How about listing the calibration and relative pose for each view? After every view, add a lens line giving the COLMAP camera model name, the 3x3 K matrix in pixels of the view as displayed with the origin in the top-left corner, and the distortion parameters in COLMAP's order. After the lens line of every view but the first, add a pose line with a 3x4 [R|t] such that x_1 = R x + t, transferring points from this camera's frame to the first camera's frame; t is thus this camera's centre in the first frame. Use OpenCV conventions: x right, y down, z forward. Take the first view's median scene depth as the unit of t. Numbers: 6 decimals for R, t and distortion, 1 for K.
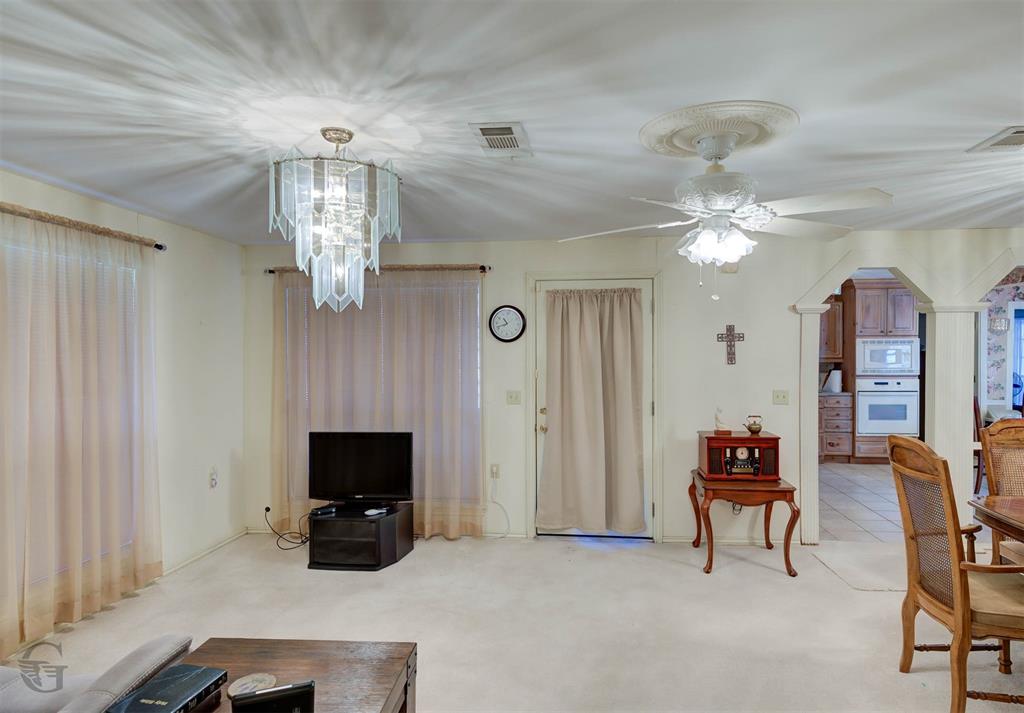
lens RADIAL K [[593.5, 0, 521.4], [0, 593.5, 359.5], [0, 0, 1]] dist [0.013053, 0.000286]
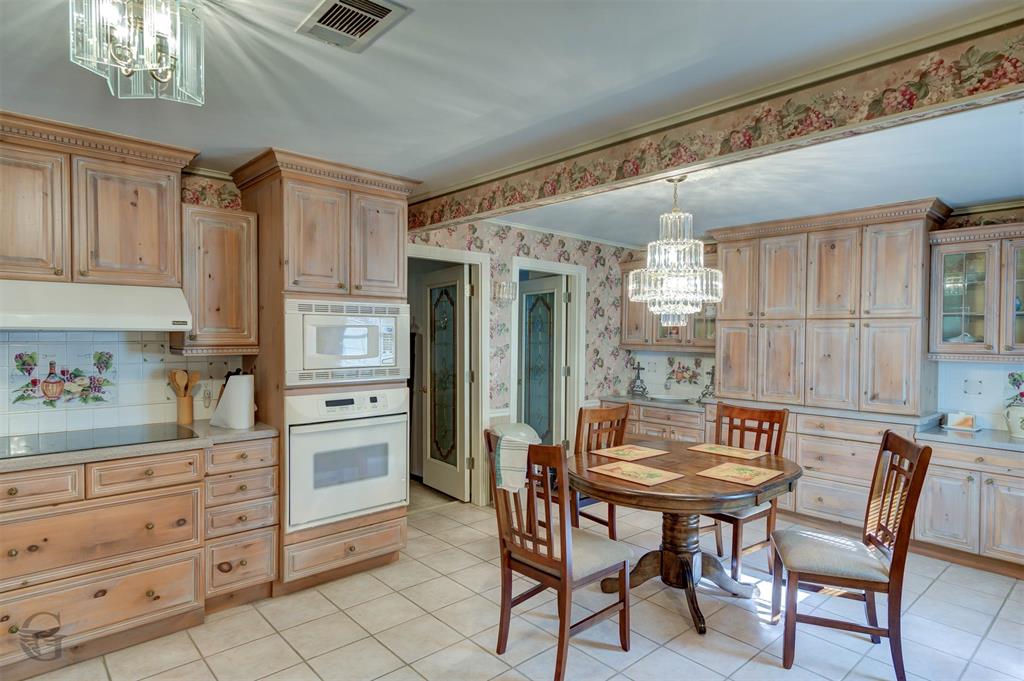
lens RADIAL K [[571.2, 0, 509.3], [0, 571.2, 343.7], [0, 0, 1]] dist [0.047057, 0.000775]
pose [[0.677003, -0.006336, 0.735953, 0.616613], [0.003600, 0.999979, 0.005298, -0.008465], [-0.735971, -0.000937, 0.677012, 1.017595]]
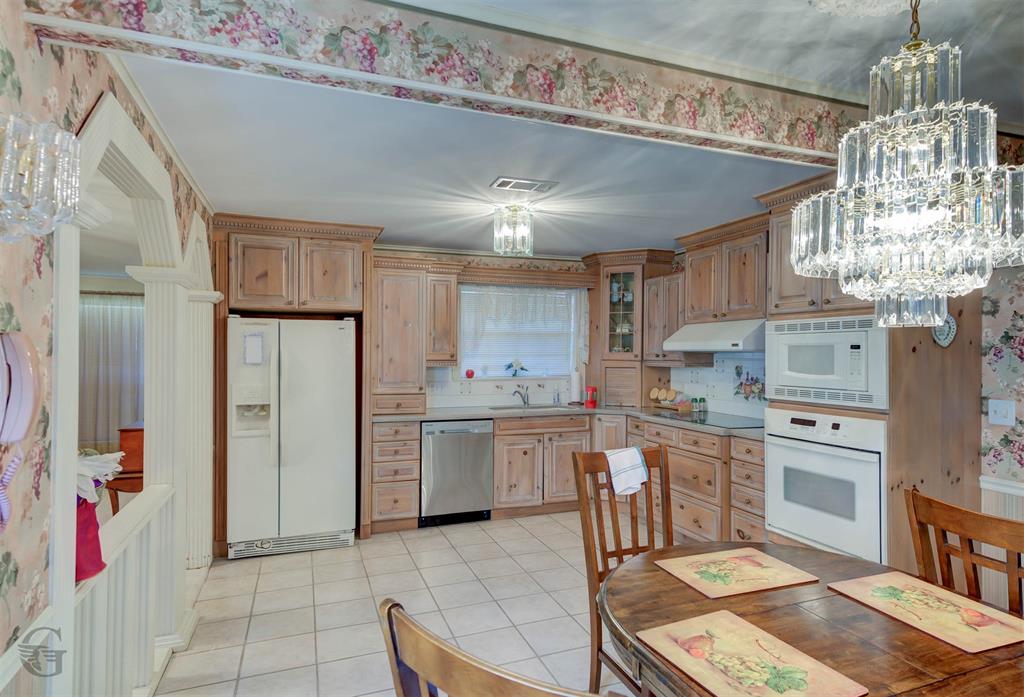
lens RADIAL K [[606.0, 0, 514.7], [0, 606.0, 348.5], [0, 0, 1]] dist [0.016052, 0.000262]
pose [[0.451845, 0.003552, -0.892090, 1.488105], [-0.026263, 0.999612, -0.009322, -0.006101], [0.891710, 0.027641, 0.451762, 1.001468]]
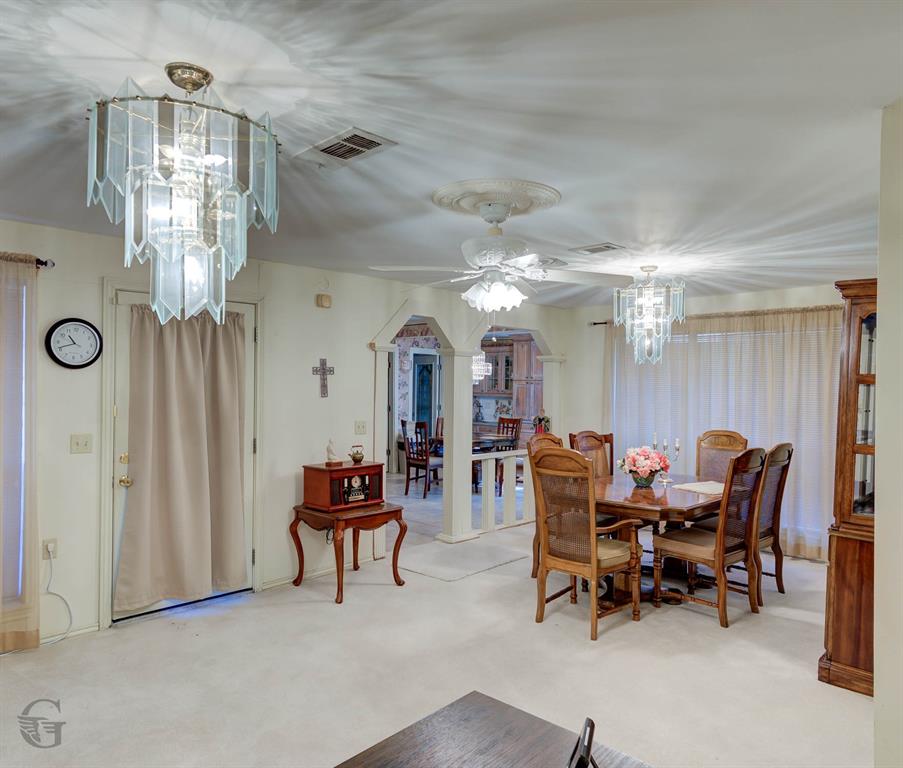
lens RADIAL K [[646.5, 0, 455.0], [0, 646.5, 387.3], [0, 0, 1]] dist [0.011201, -0.000836]
pose [[0.615585, 0.006229, 0.788046, -0.367556], [0.000952, 0.999962, -0.008647, 0.000868], [-0.788070, 0.006073, 0.615555, 0.138752]]
